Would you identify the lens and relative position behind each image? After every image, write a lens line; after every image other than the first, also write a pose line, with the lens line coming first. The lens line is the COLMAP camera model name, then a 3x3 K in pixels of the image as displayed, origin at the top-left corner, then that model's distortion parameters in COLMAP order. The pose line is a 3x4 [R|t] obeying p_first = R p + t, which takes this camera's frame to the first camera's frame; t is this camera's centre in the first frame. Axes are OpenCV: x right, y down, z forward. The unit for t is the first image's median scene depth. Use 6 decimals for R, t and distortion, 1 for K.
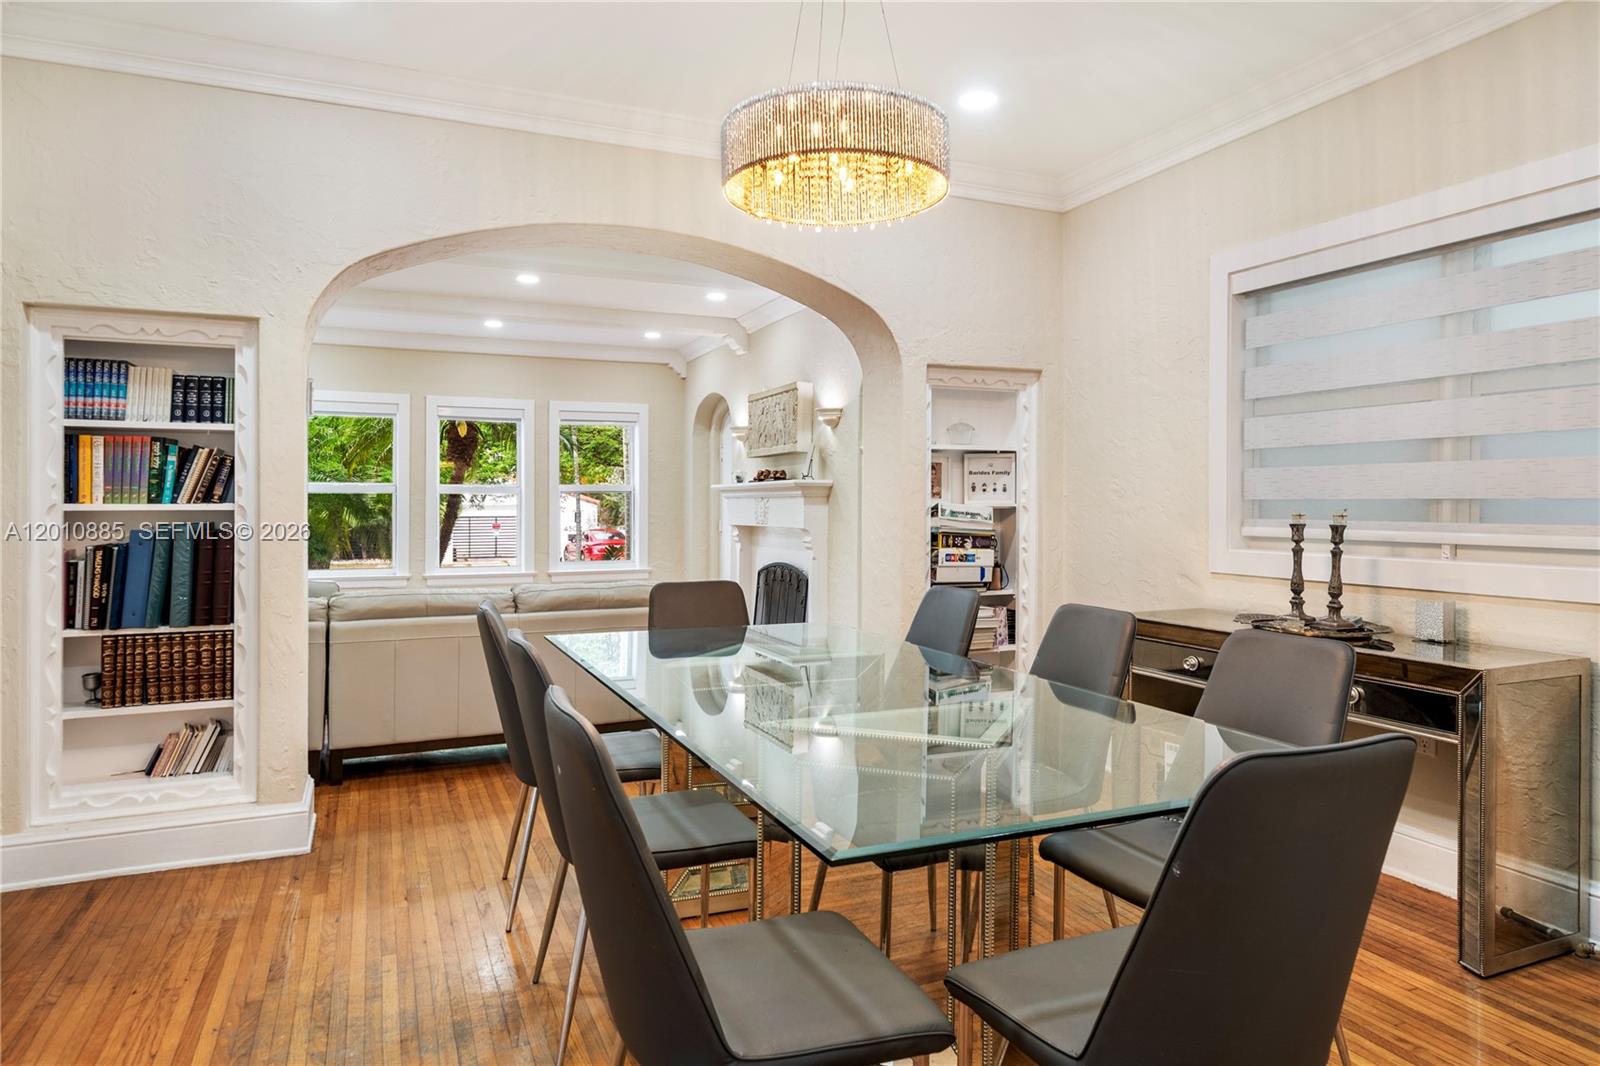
lens RADIAL K [[1000.9, 0, 814.6], [0, 1000.9, 503.9], [0, 0, 1]] dist [0.011087, -0.001621]
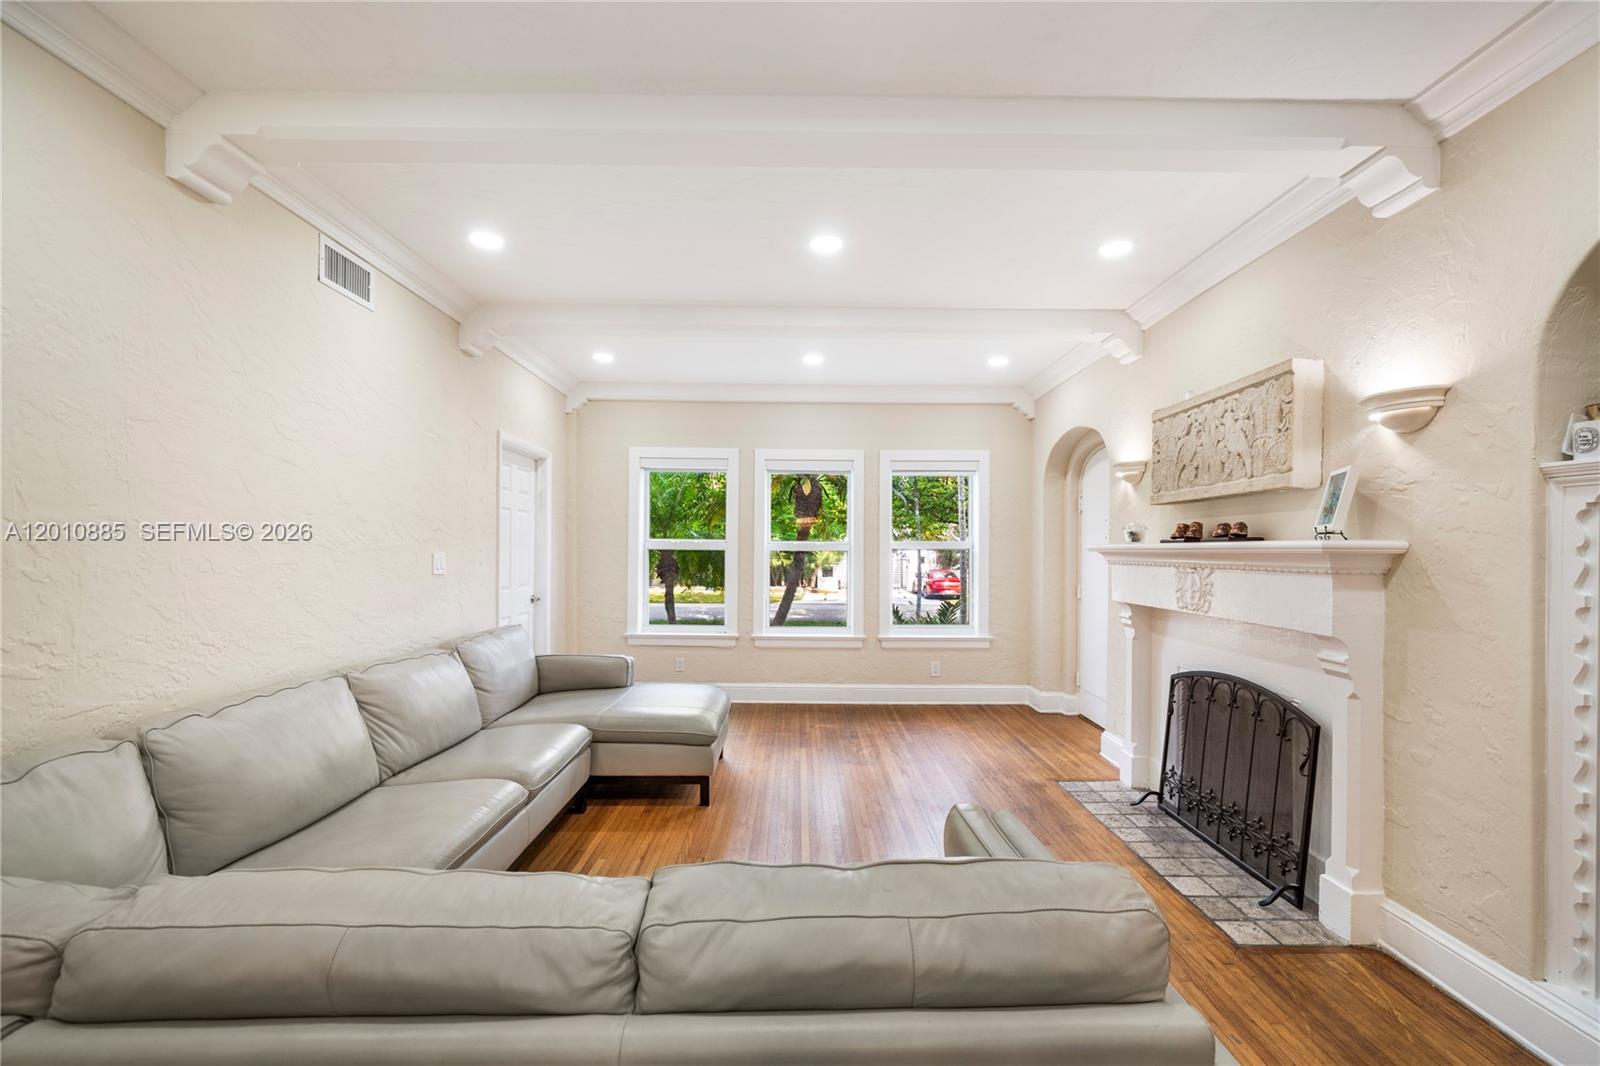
lens RADIAL K [[654.2, 0, 805.8], [0, 654.2, 544.0], [0, 0, 1]] dist [-0.002317, 0.000031]
pose [[0.916323, 0.004182, -0.400418, -0.208337], [-0.006725, 0.999965, -0.004946, -0.032663], [0.400383, 0.007224, 0.916319, 1.017462]]
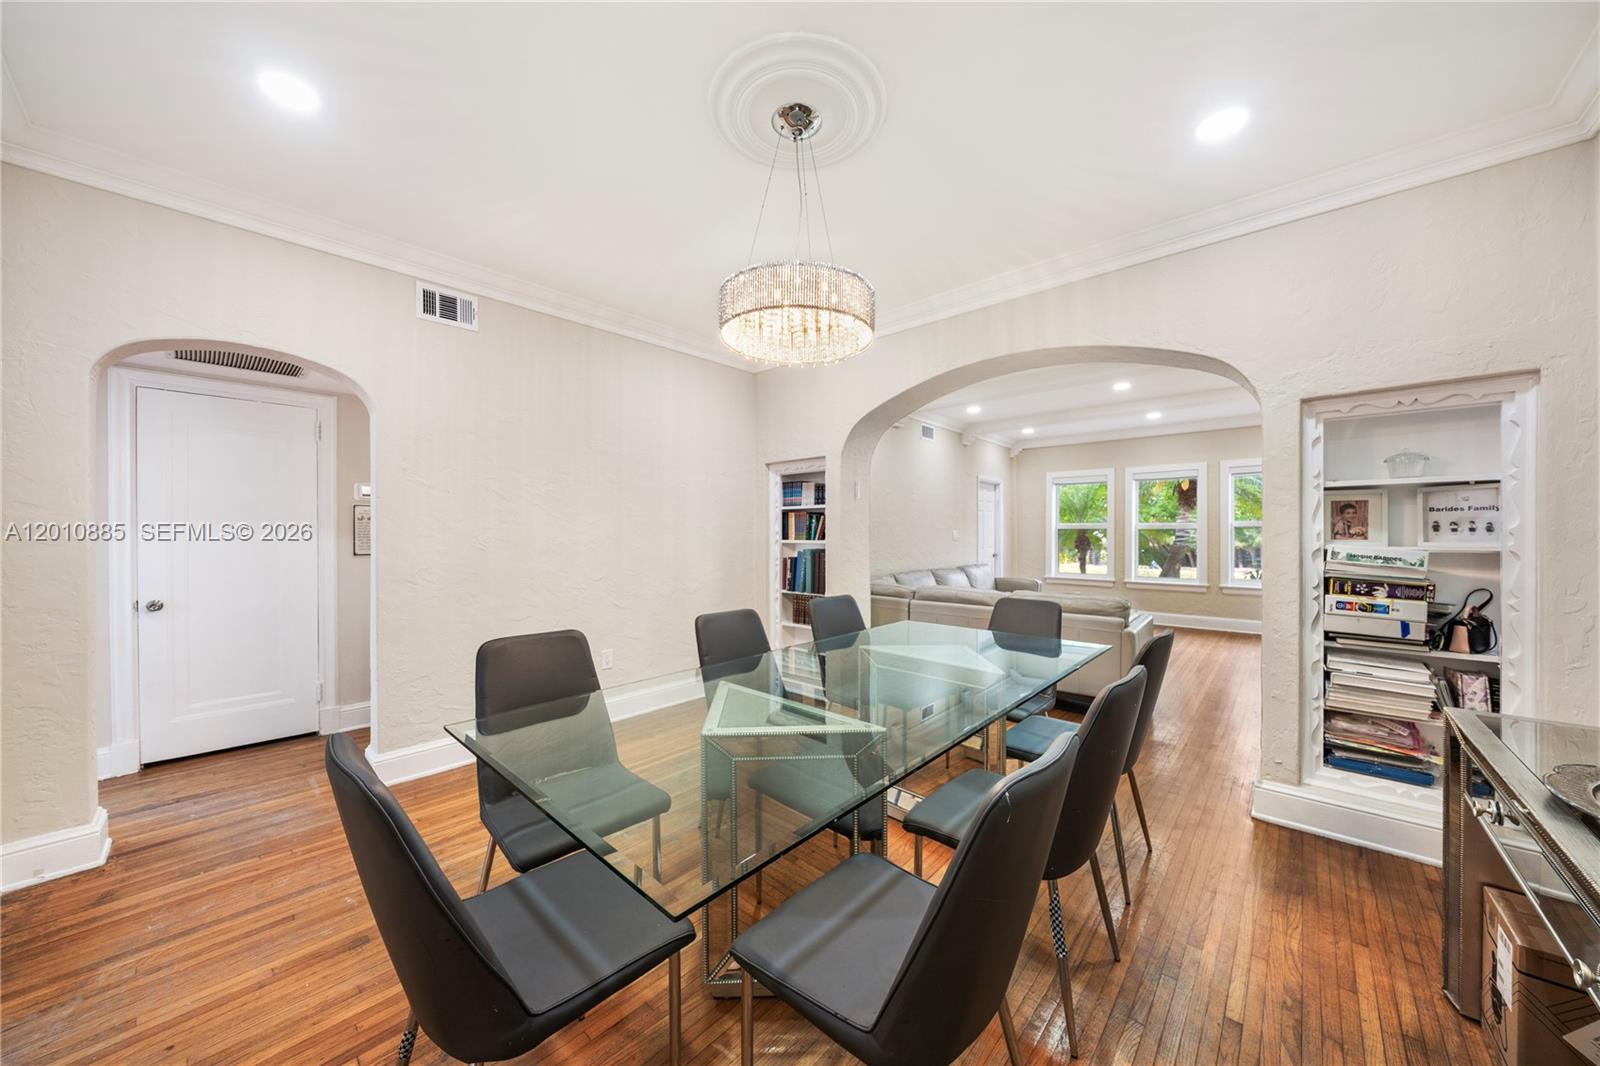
lens RADIAL K [[550.9, 0, 792.3], [0, 550.9, 530.9], [0, 0, 1]] dist [-0.009283, 0.000643]
pose [[0.391745, -0.003801, -0.920066, 0.462181], [0.002542, 0.999992, -0.003049, -0.016189], [0.920070, -0.001145, 0.391751, 0.404887]]
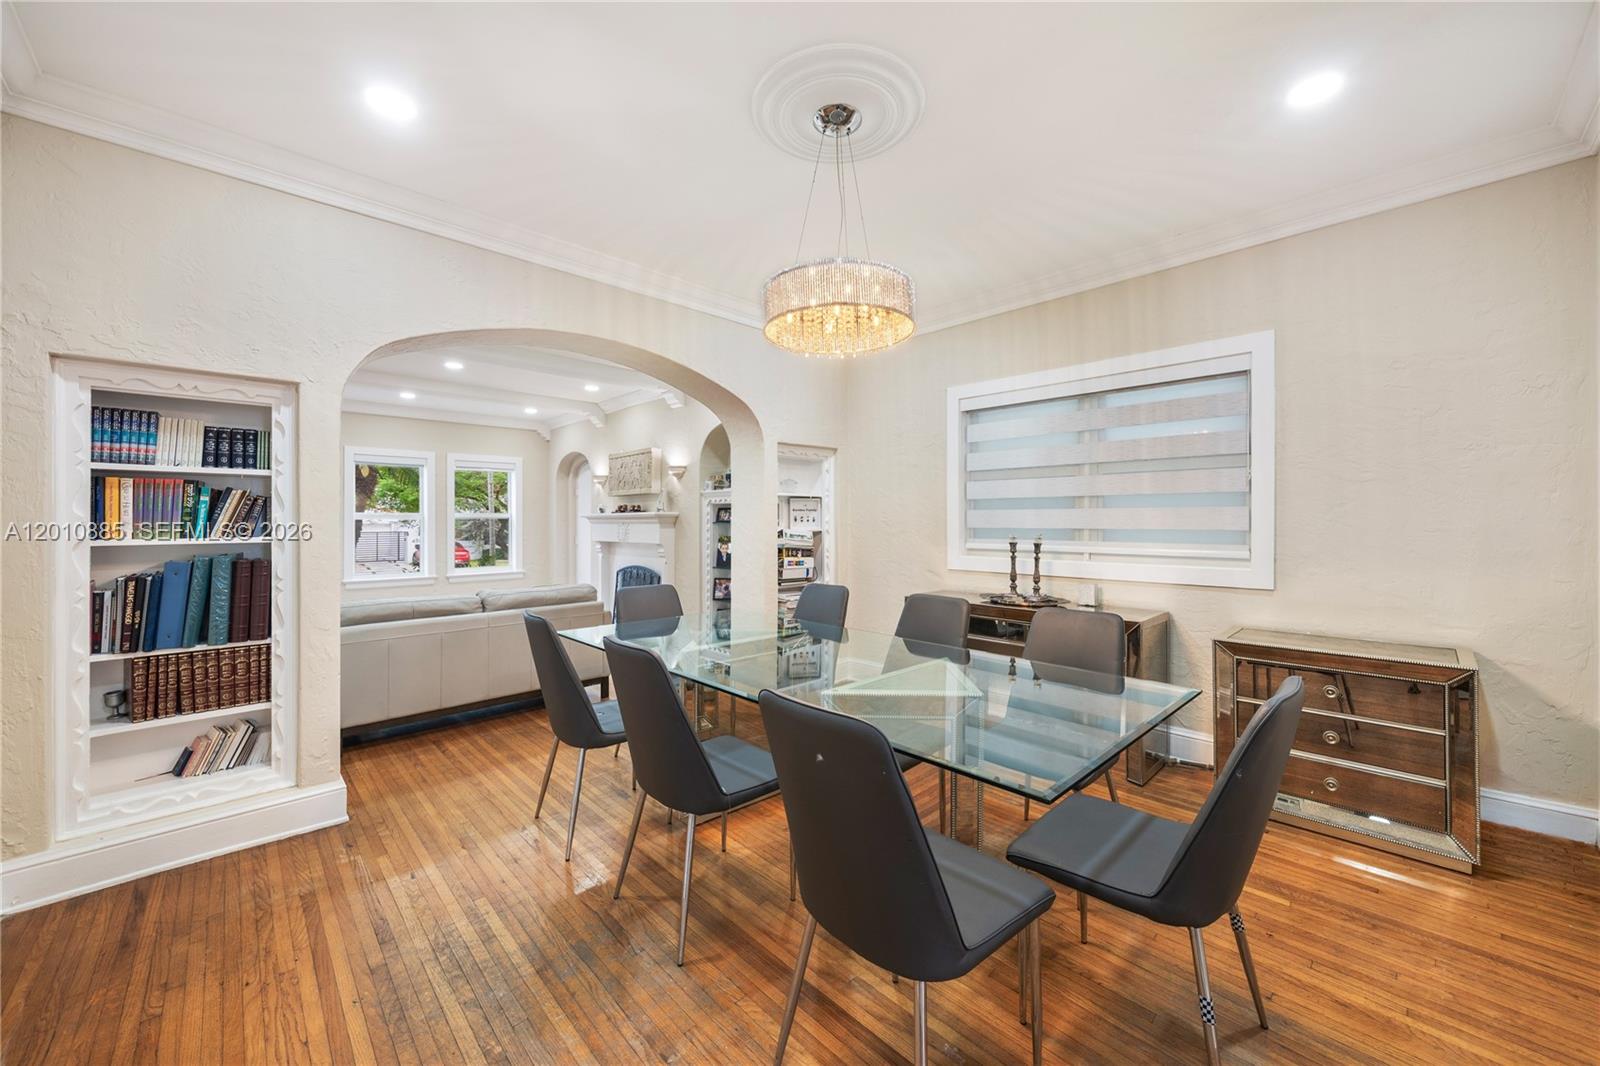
lens RADIAL K [[601.3, 0, 802.4], [0, 601.3, 518.7], [0, 0, 1]] dist [0.000335, -0.000109]
pose [[0.939735, -0.000151, 0.341902, -0.205259], [0.001810, 0.999988, -0.004534, -0.015794], [-0.341898, 0.004880, 0.939725, 0.103215]]
